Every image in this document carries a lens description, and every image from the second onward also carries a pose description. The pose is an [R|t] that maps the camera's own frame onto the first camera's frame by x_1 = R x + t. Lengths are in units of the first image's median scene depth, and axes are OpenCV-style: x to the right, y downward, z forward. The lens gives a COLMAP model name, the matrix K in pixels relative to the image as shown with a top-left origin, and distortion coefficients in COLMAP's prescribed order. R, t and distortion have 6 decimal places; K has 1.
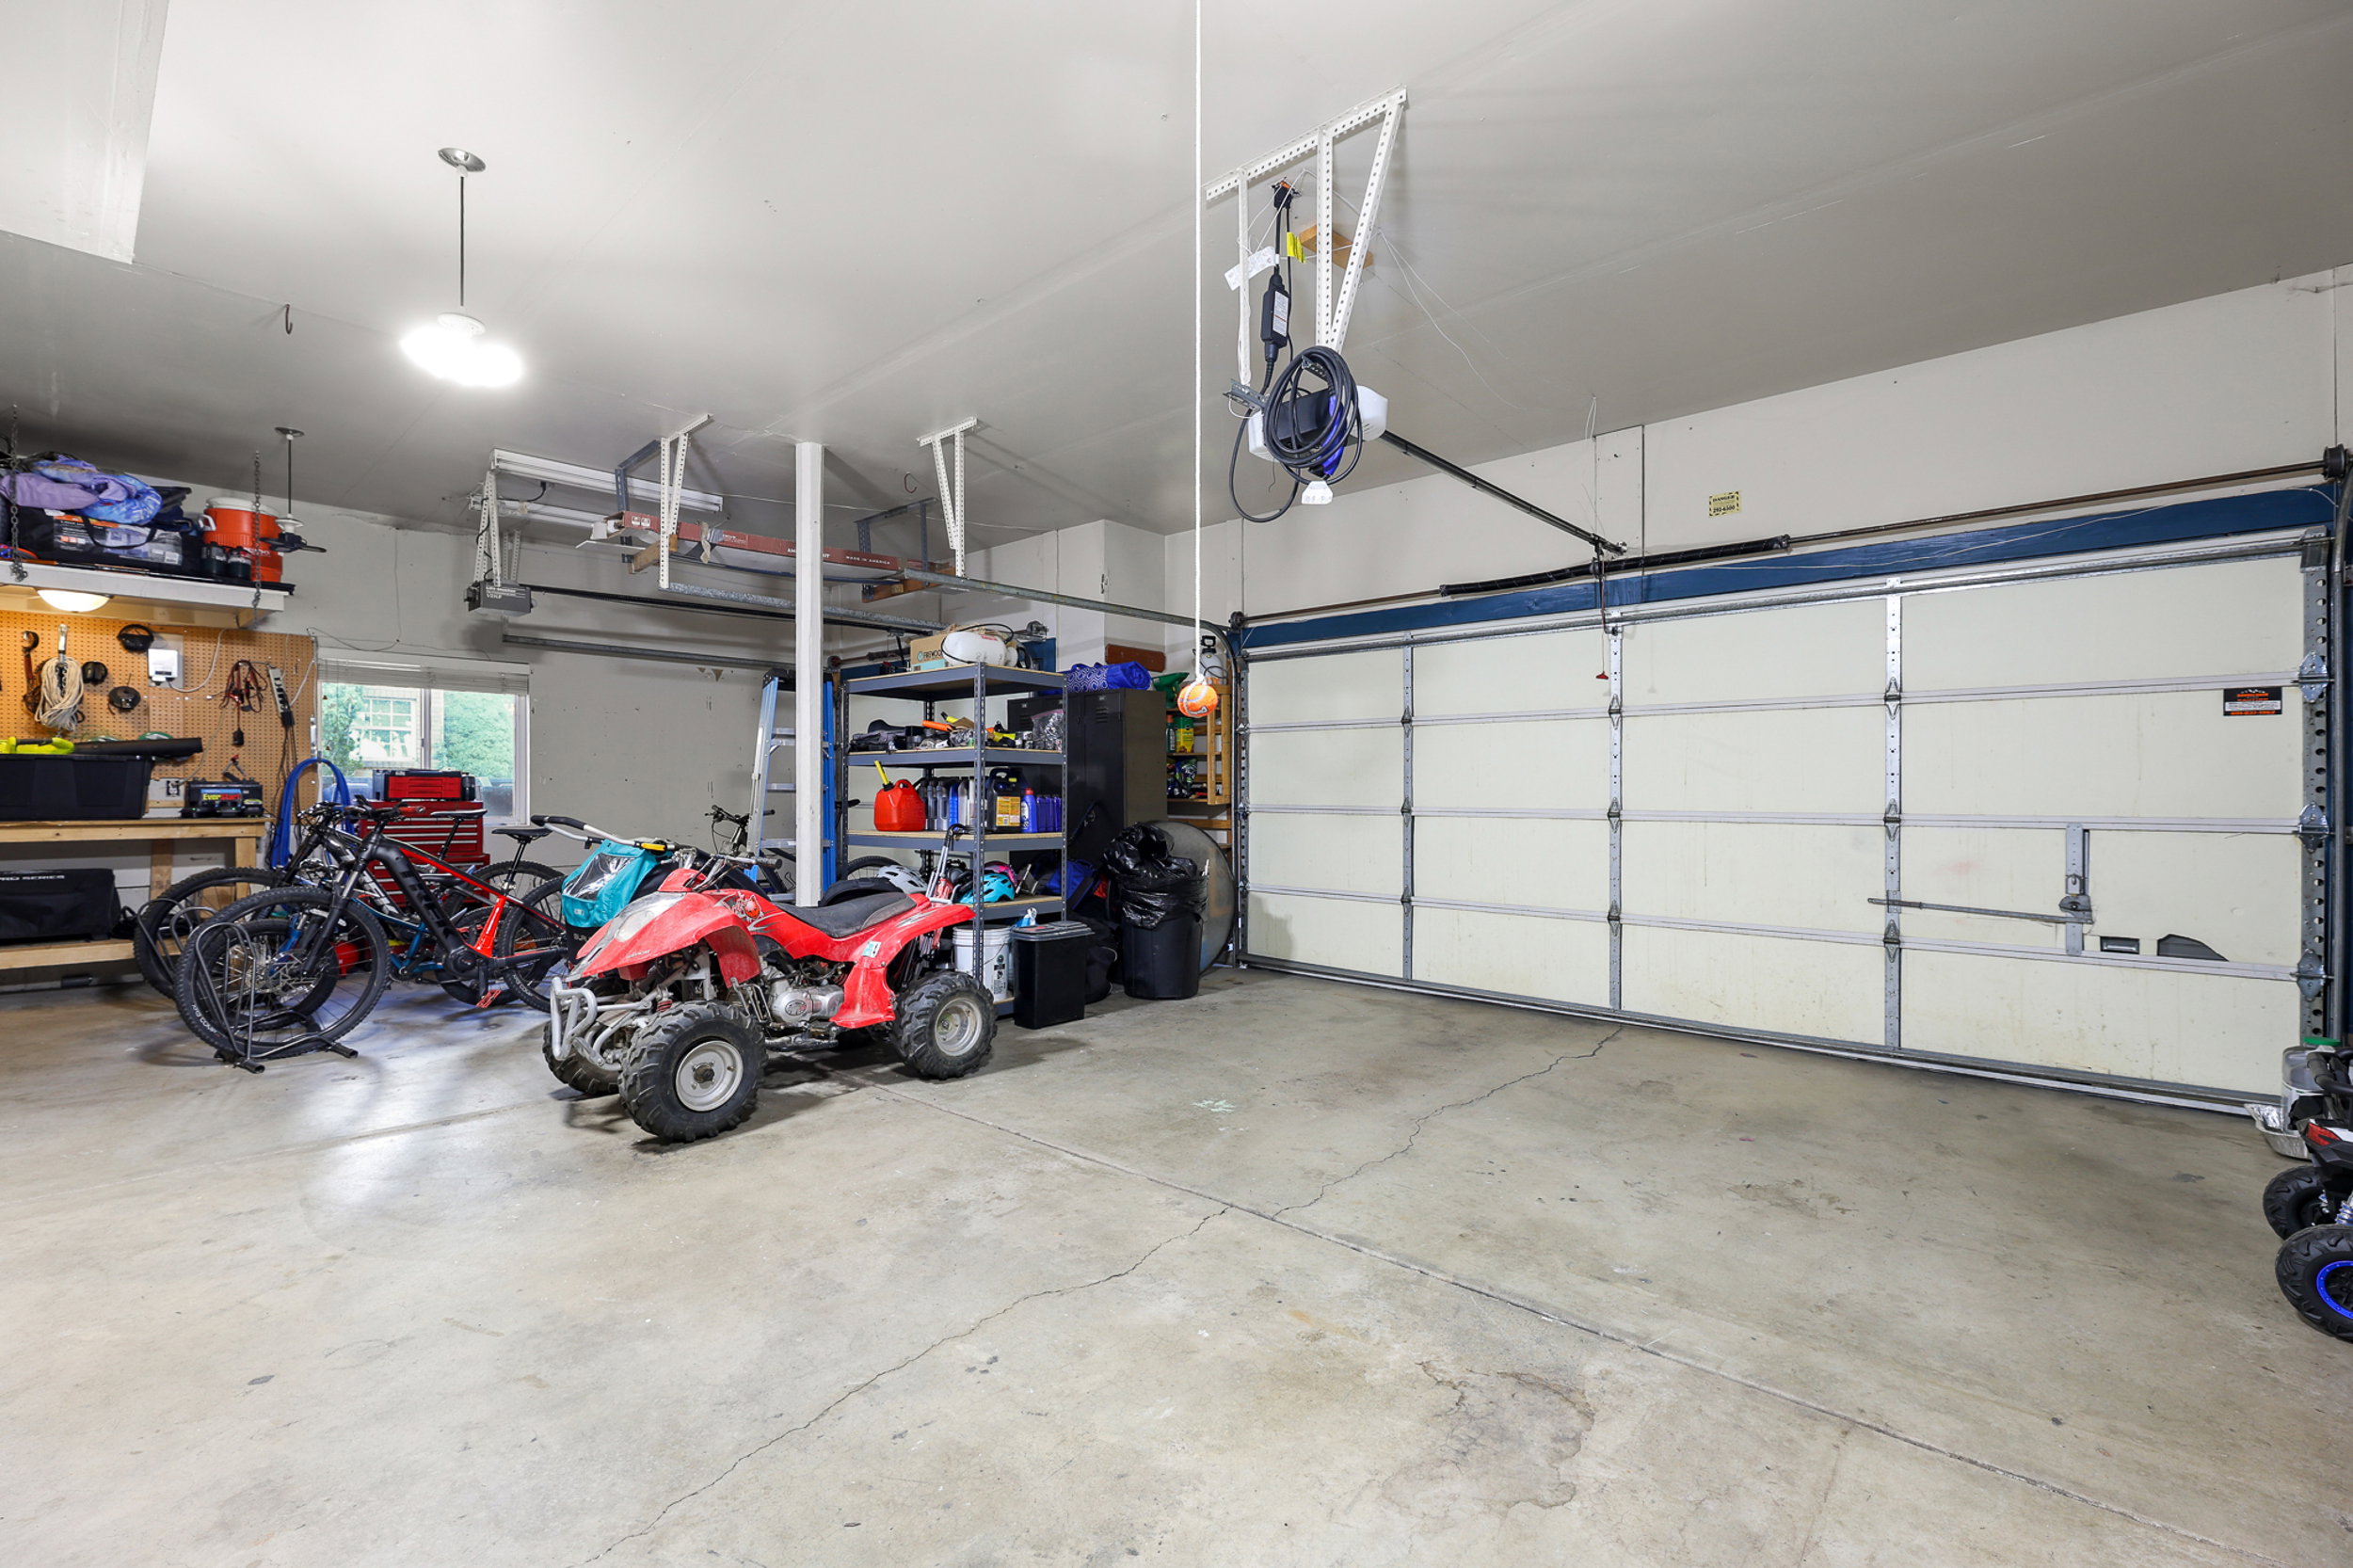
lens RADIAL K [[974.8, 0, 1174.7], [0, 974.8, 792.7], [0, 0, 1]] dist [-0.002348, -0.001818]
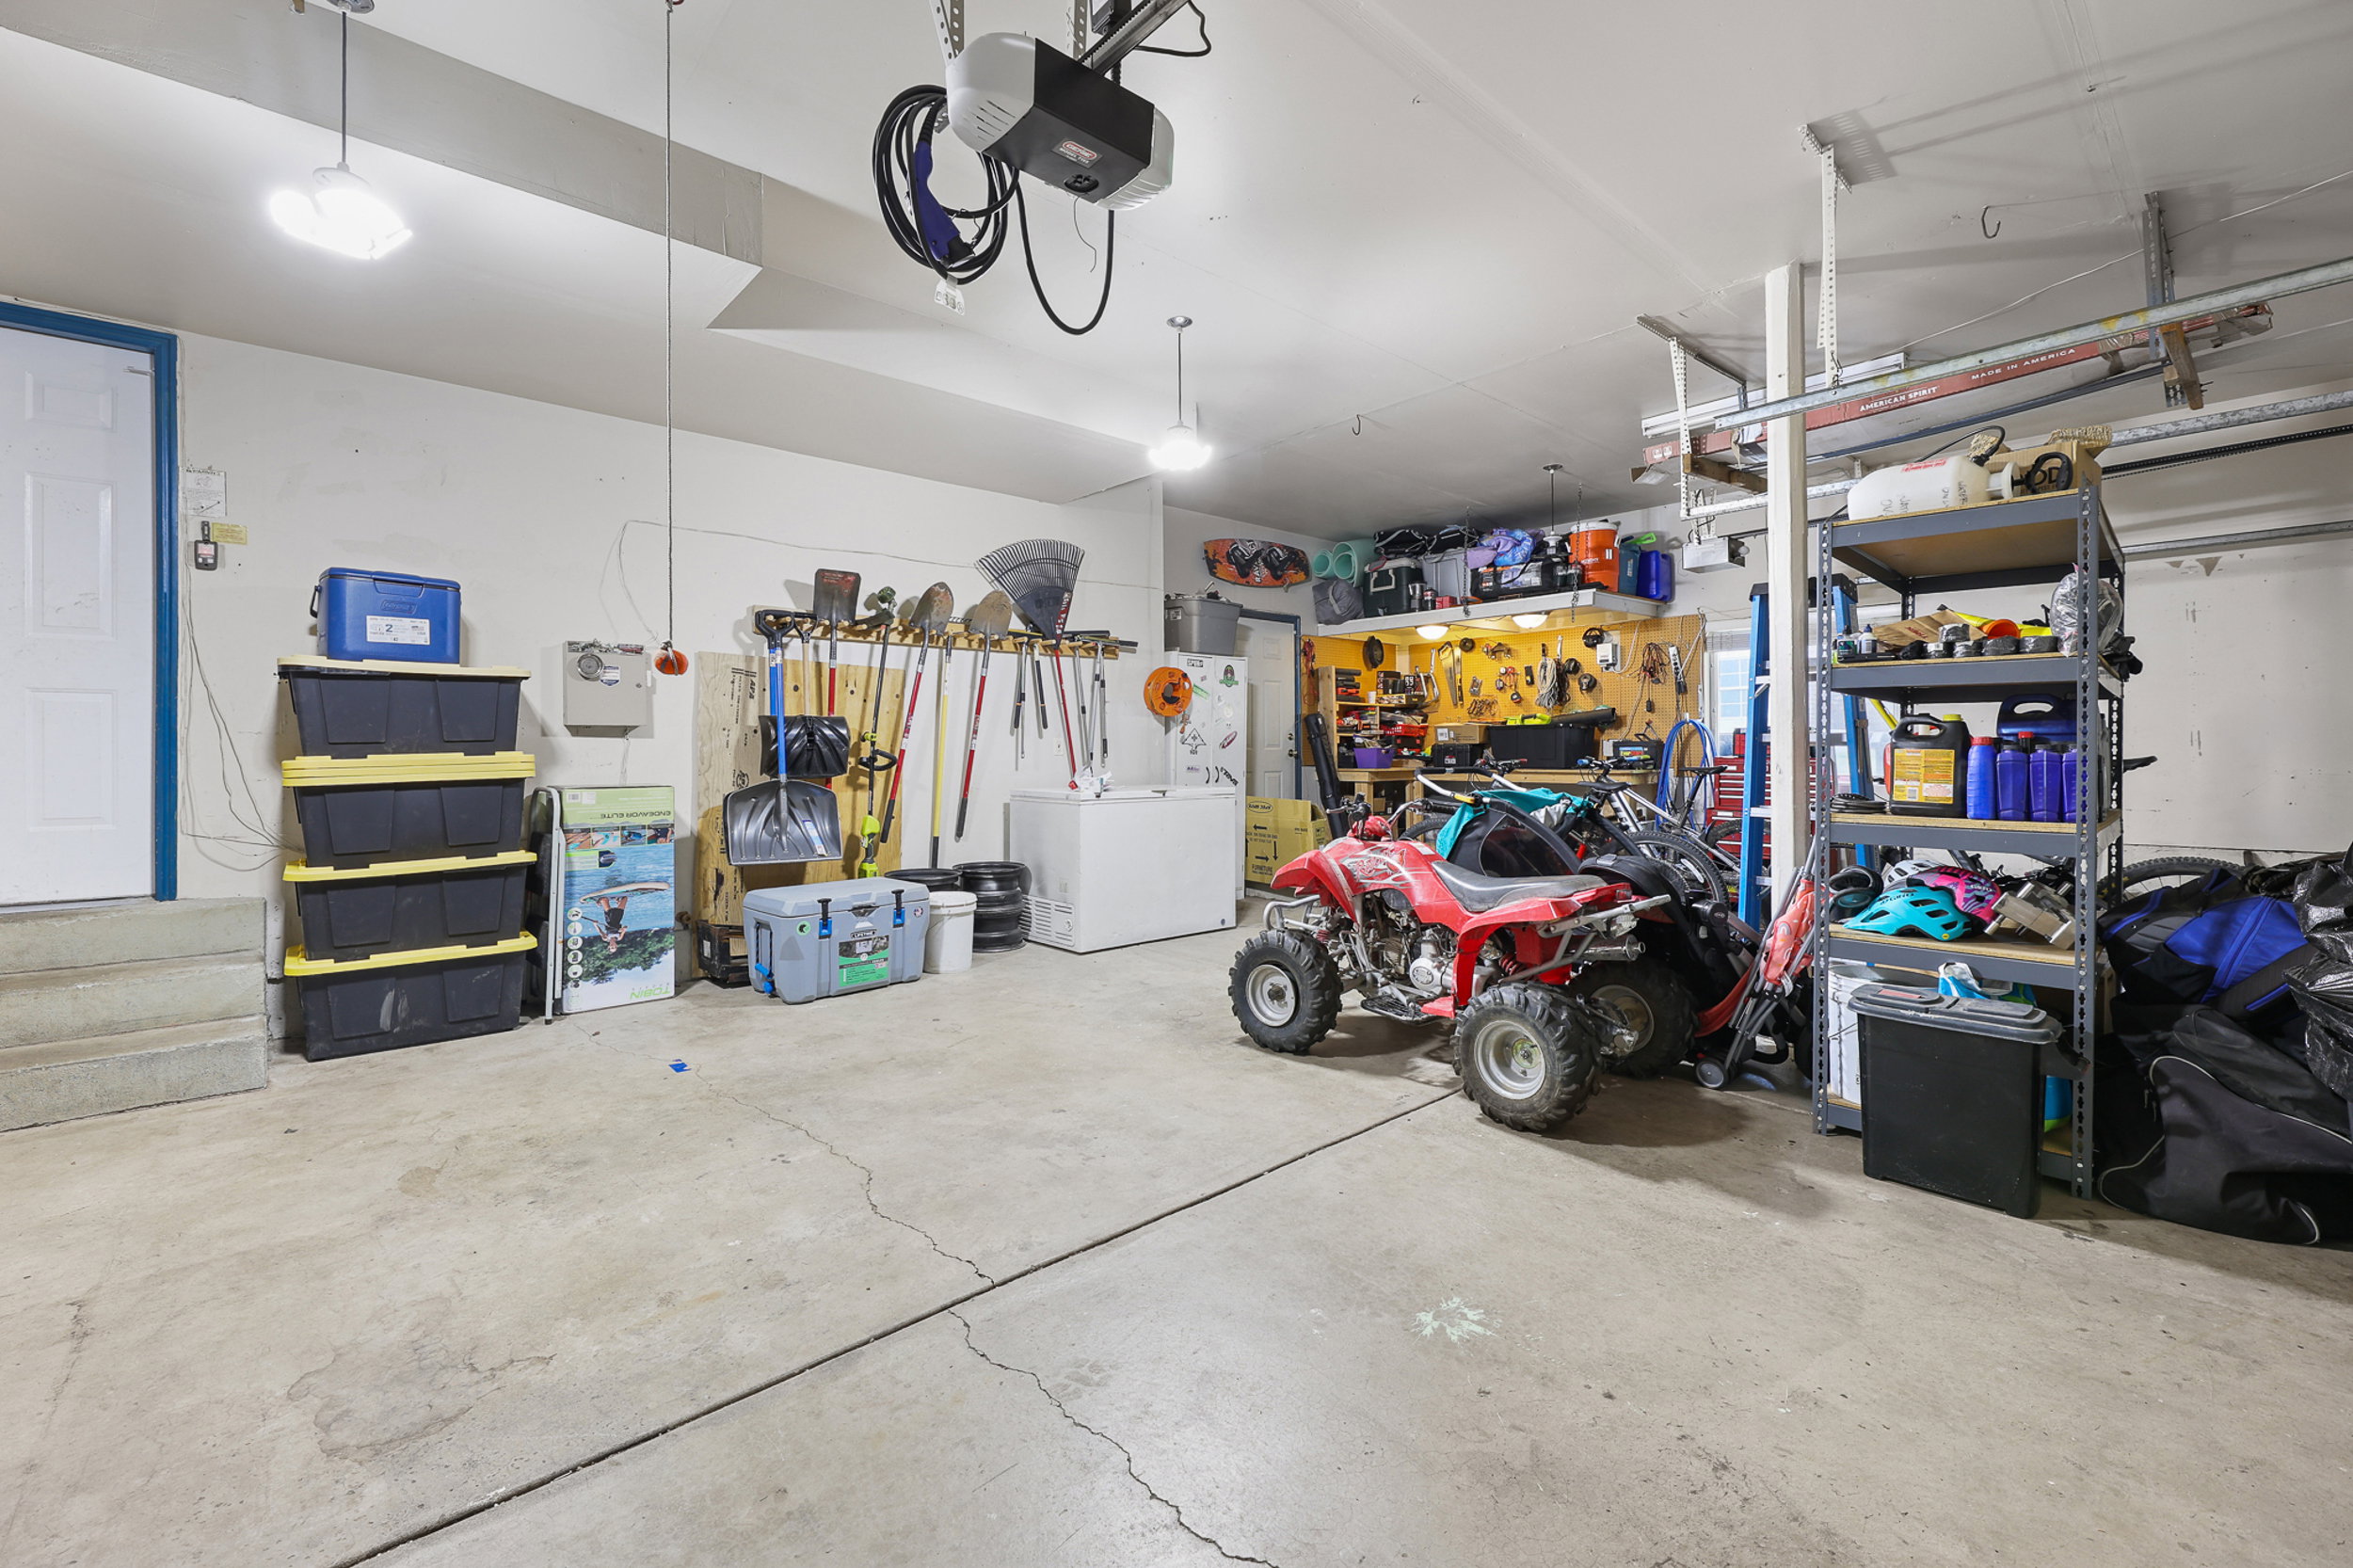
lens RADIAL K [[974.8, 0, 1176.8], [0, 974.8, 760.0], [0, 0, 1]] dist [-0.002348, -0.001818]
pose [[-0.107218, 0.005363, -0.994221, 0.633178], [0.001689, 0.999985, 0.005212, 0.009665], [0.994234, -0.001121, -0.107225, 0.970785]]
